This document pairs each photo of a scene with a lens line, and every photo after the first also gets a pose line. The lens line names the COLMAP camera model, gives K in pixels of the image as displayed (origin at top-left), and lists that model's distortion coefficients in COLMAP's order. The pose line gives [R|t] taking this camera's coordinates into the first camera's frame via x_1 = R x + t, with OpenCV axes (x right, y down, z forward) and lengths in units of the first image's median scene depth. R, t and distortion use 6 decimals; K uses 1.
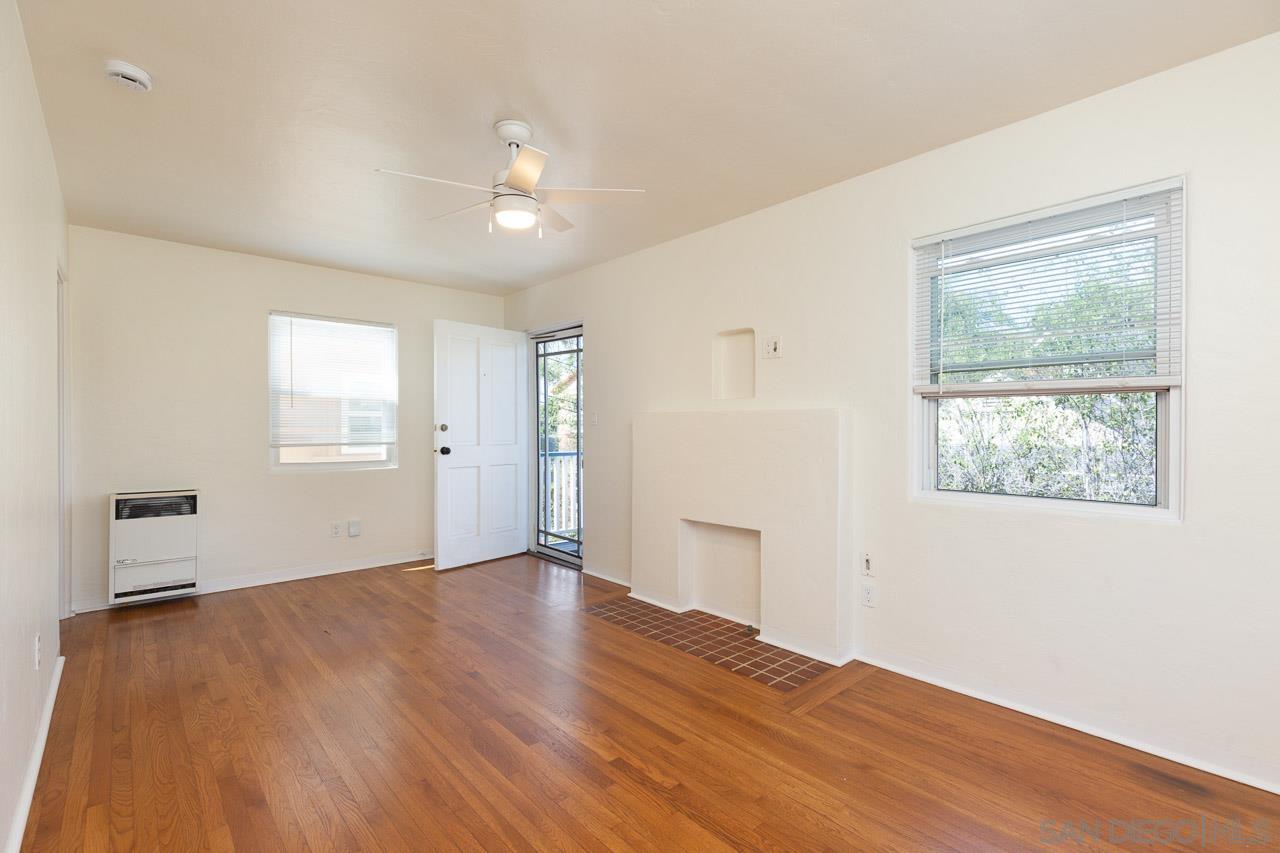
lens RADIAL K [[565.8, 0, 626.4], [0, 565.8, 425.5], [0, 0, 1]] dist [0.010879, -0.000385]
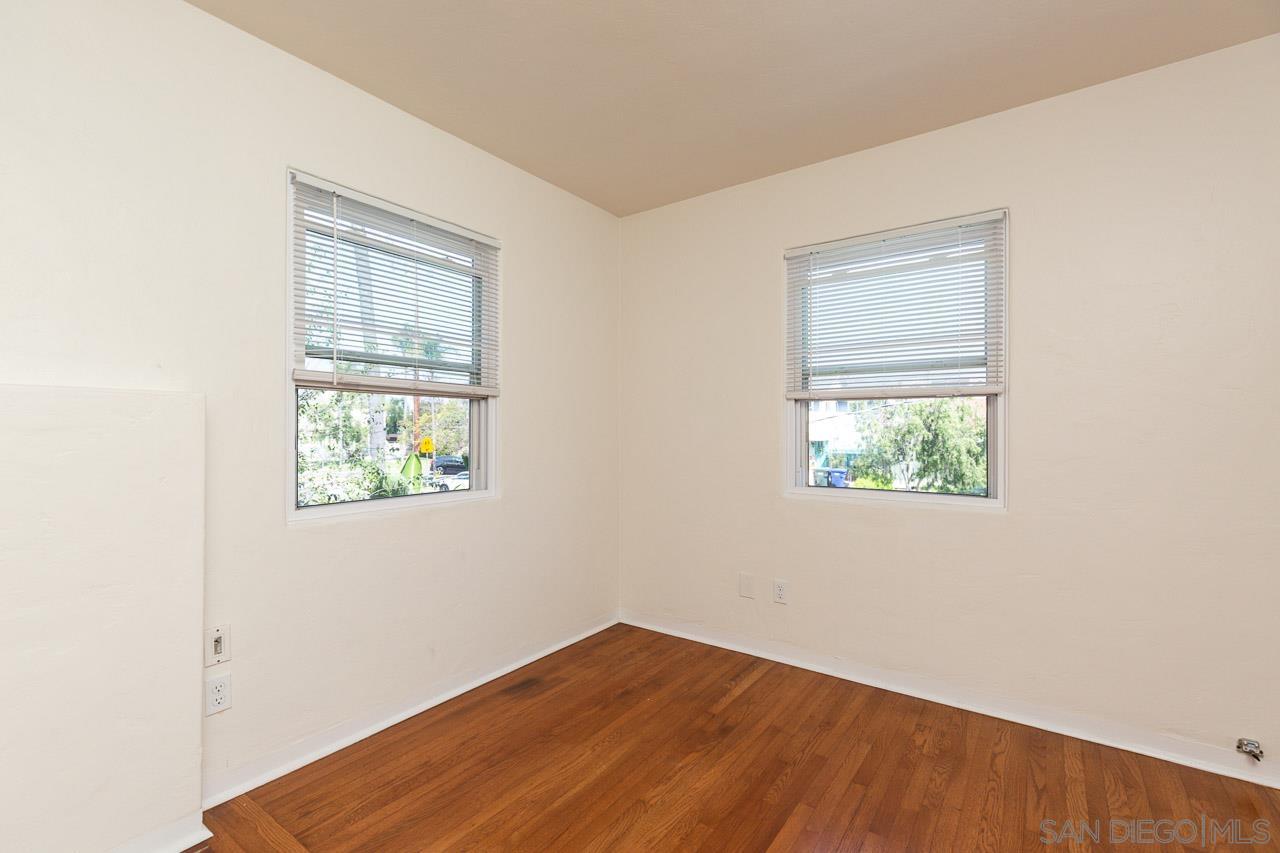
lens RADIAL K [[565.8, 0, 633.6], [0, 565.8, 429.3], [0, 0, 1]] dist [0.010879, -0.000385]
pose [[-0.210185, 0.001263, 0.977661, -0.320980], [-0.001598, 0.999997, -0.001635, 0.008453], [-0.977660, -0.001906, -0.210183, 0.777366]]
